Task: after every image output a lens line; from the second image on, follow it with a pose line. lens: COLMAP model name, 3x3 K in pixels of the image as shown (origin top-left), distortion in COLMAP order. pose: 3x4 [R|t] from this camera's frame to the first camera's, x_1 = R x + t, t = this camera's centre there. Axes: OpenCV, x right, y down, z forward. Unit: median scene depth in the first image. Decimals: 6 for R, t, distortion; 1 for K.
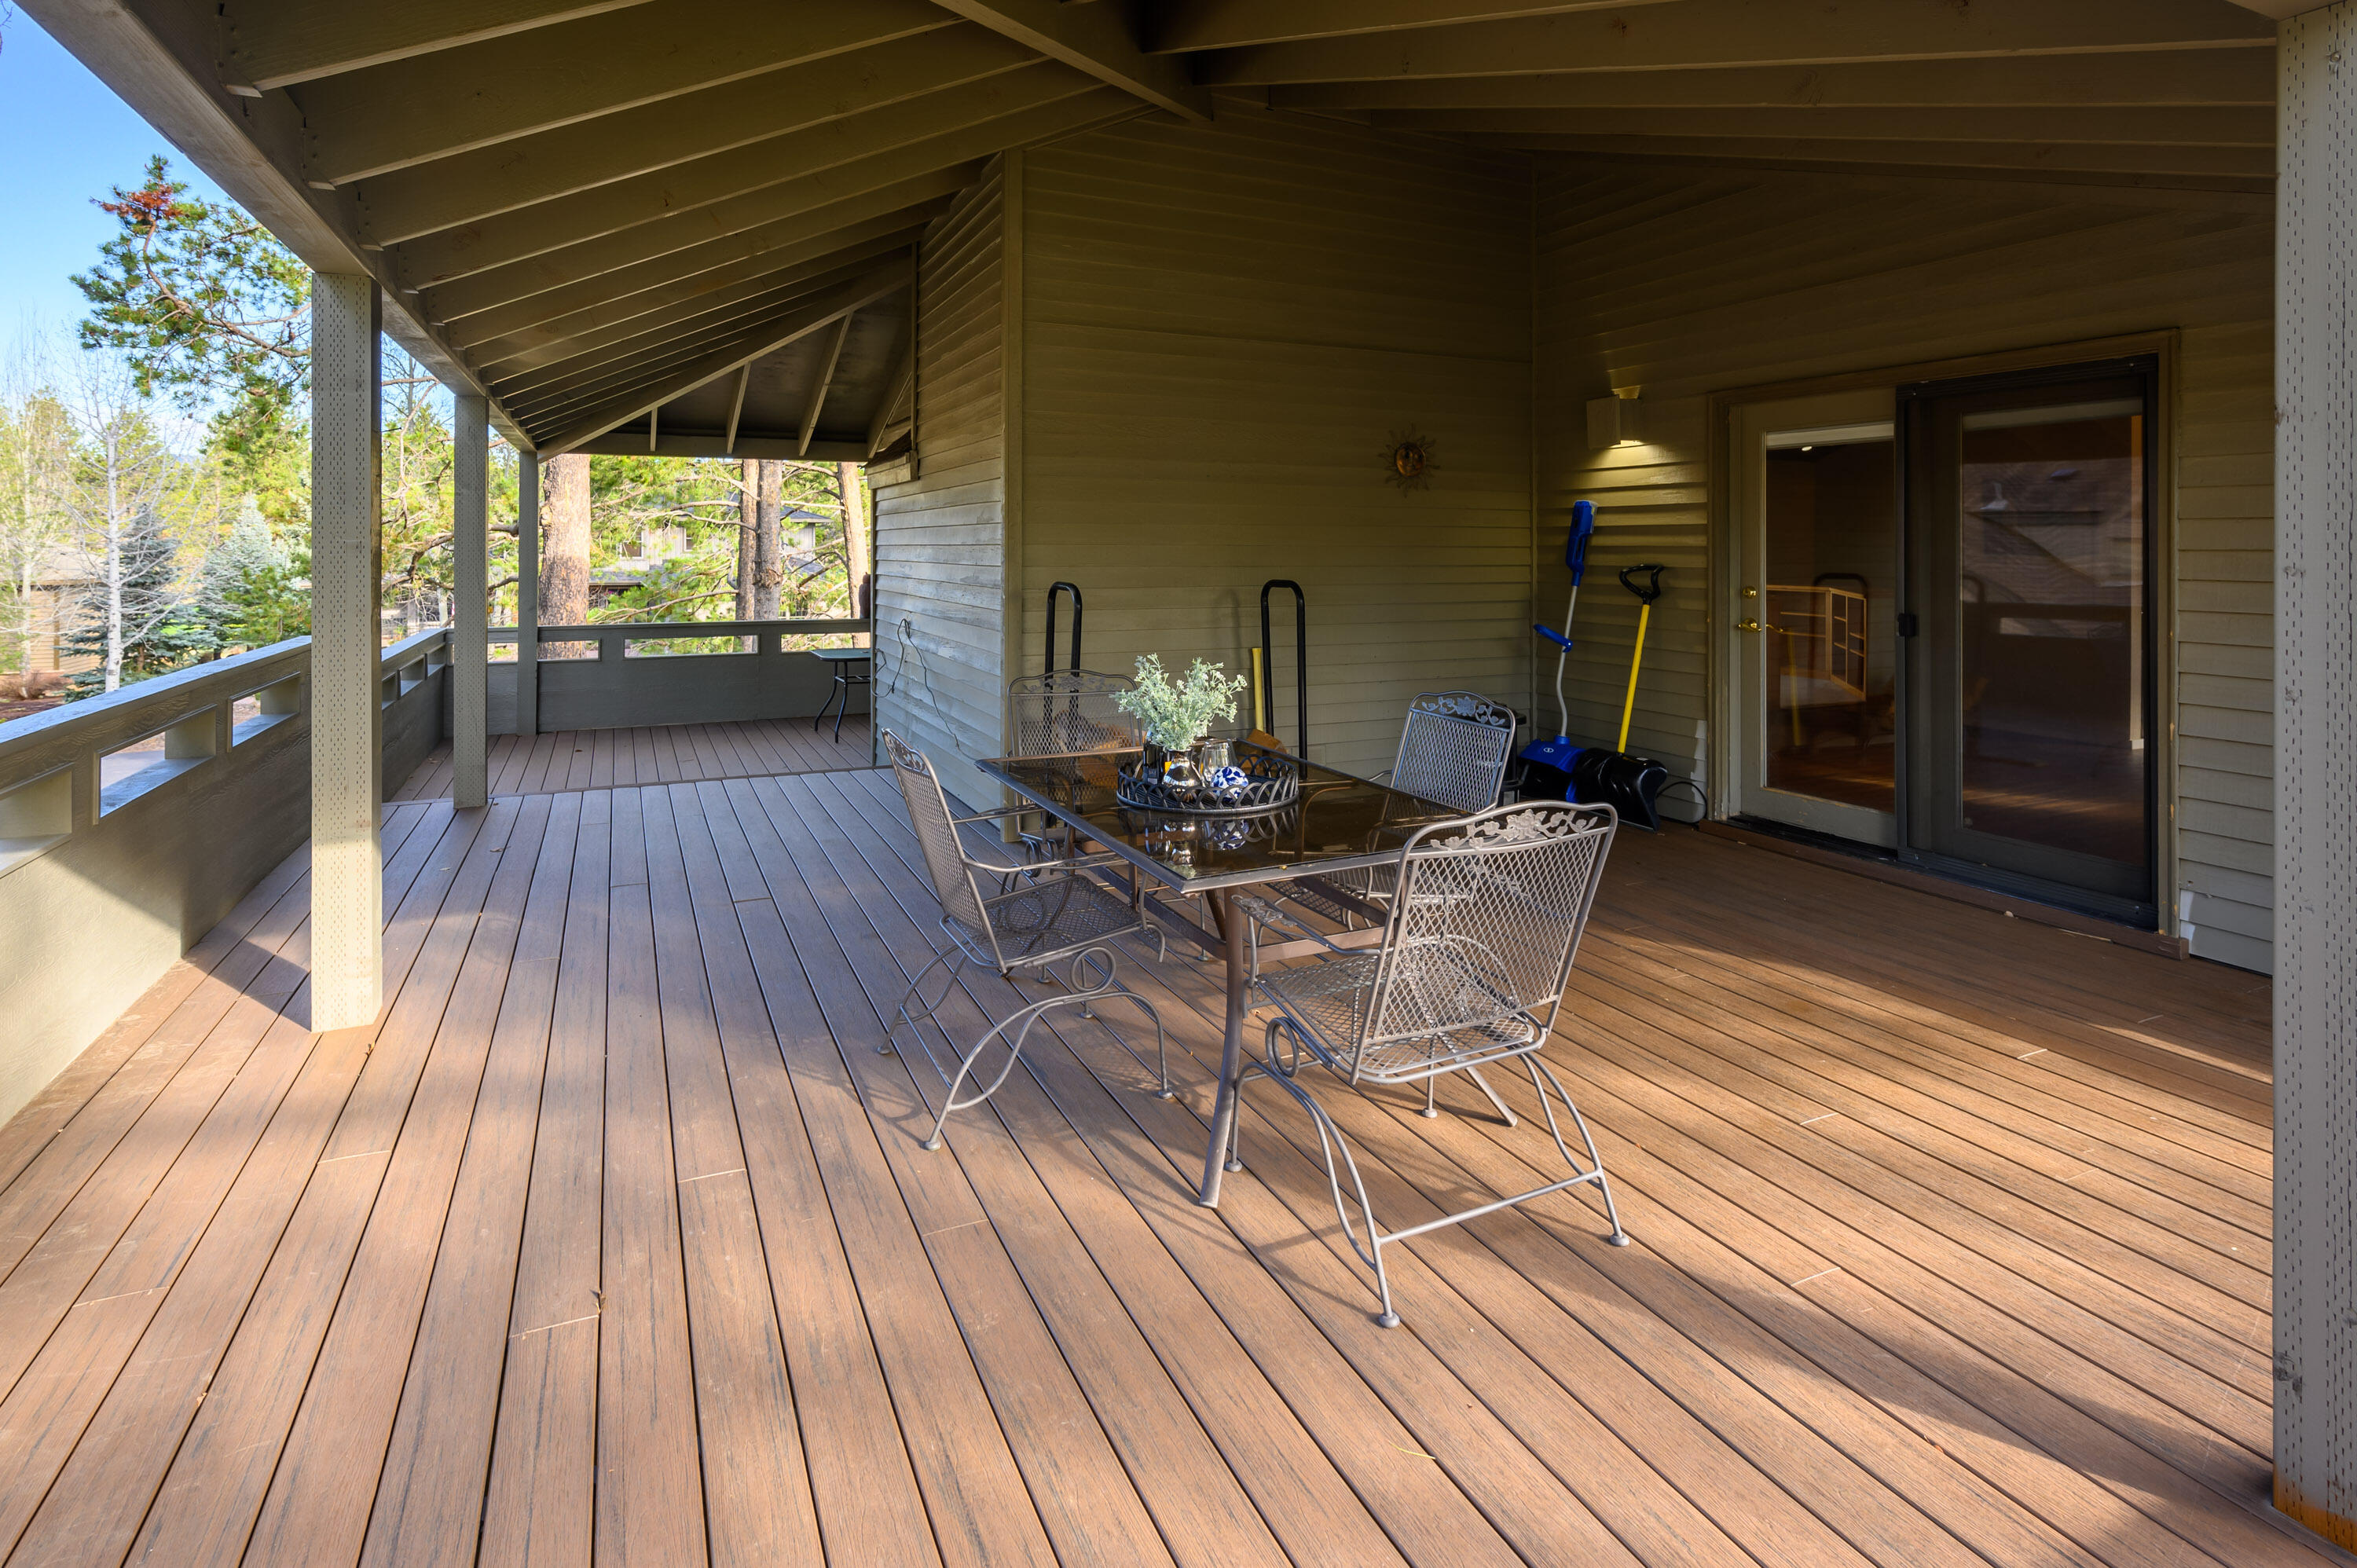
lens RADIAL K [[1098.9, 0, 1203.6], [0, 1098.9, 709.5], [0, 0, 1]] dist [-0.000107, -0.000456]
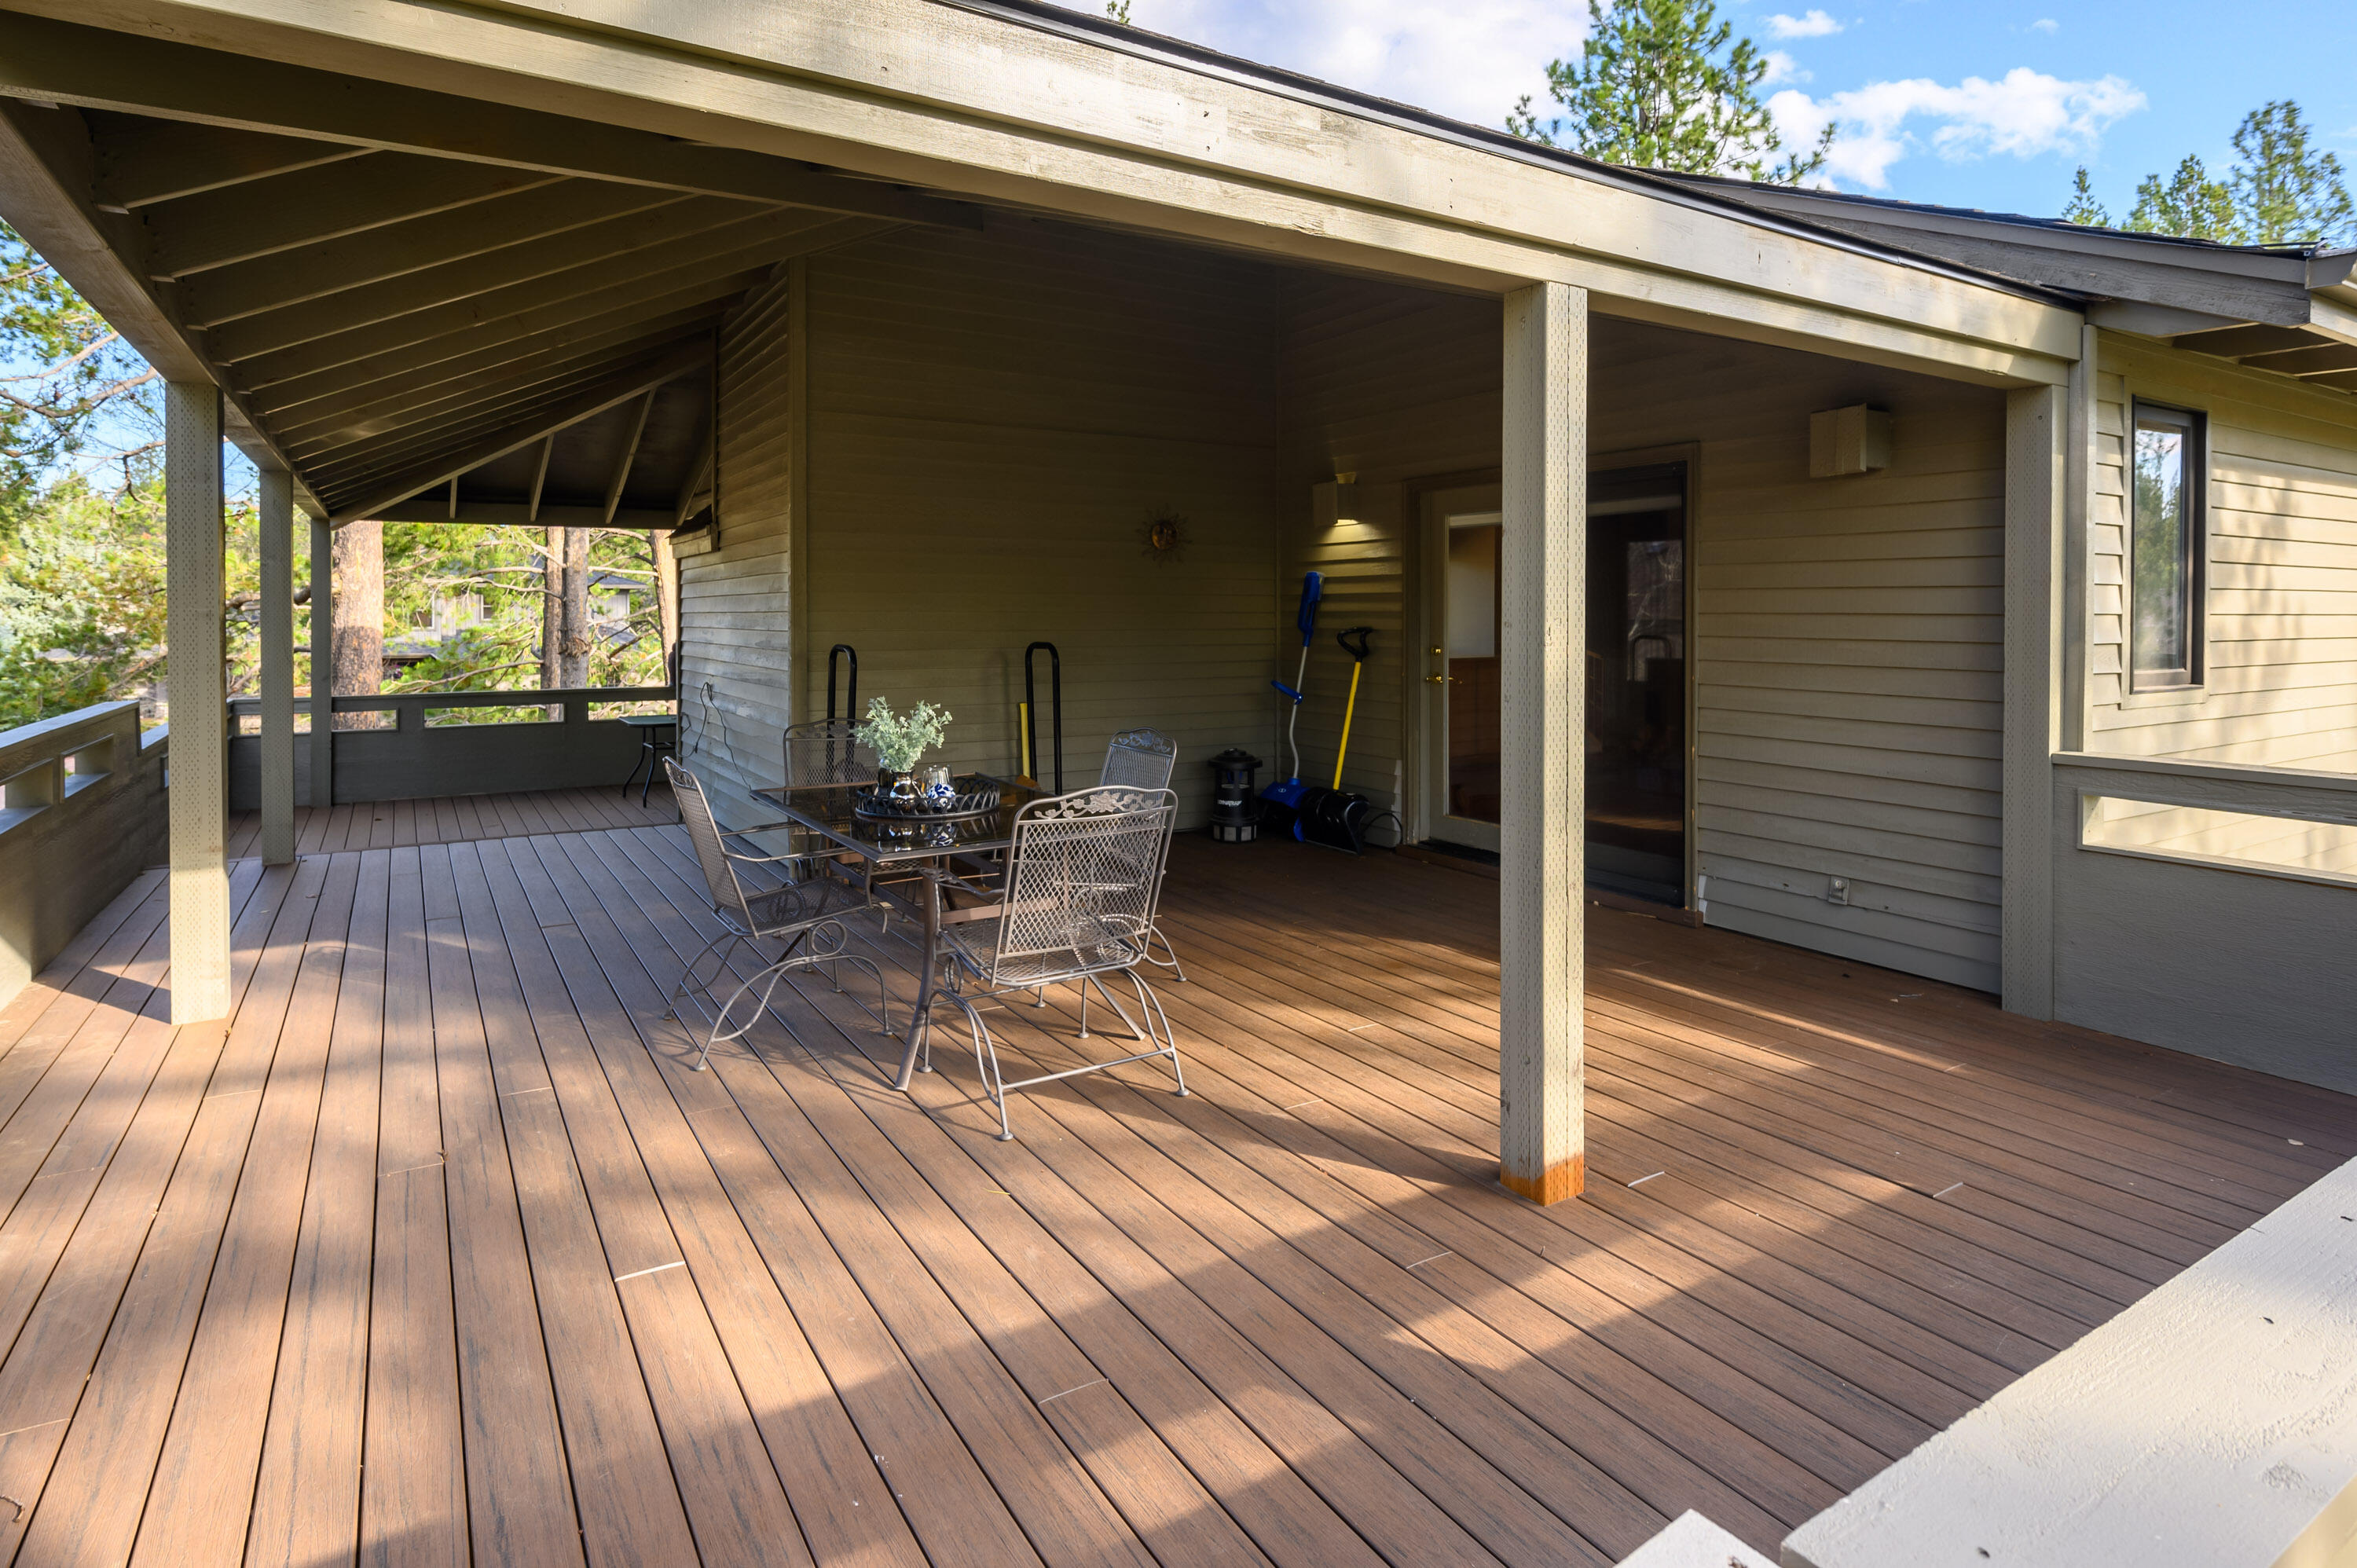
lens RADIAL K [[1223.9, 0, 1179.1], [0, 1223.9, 778.9], [0, 0, 1]] dist [-0.001585, -0.000085]
pose [[0.996864, -0.013393, 0.077994, 0.123391], [0.014411, 0.999818, -0.012512, 0.044646], [-0.077812, 0.013597, 0.996875, -0.290856]]
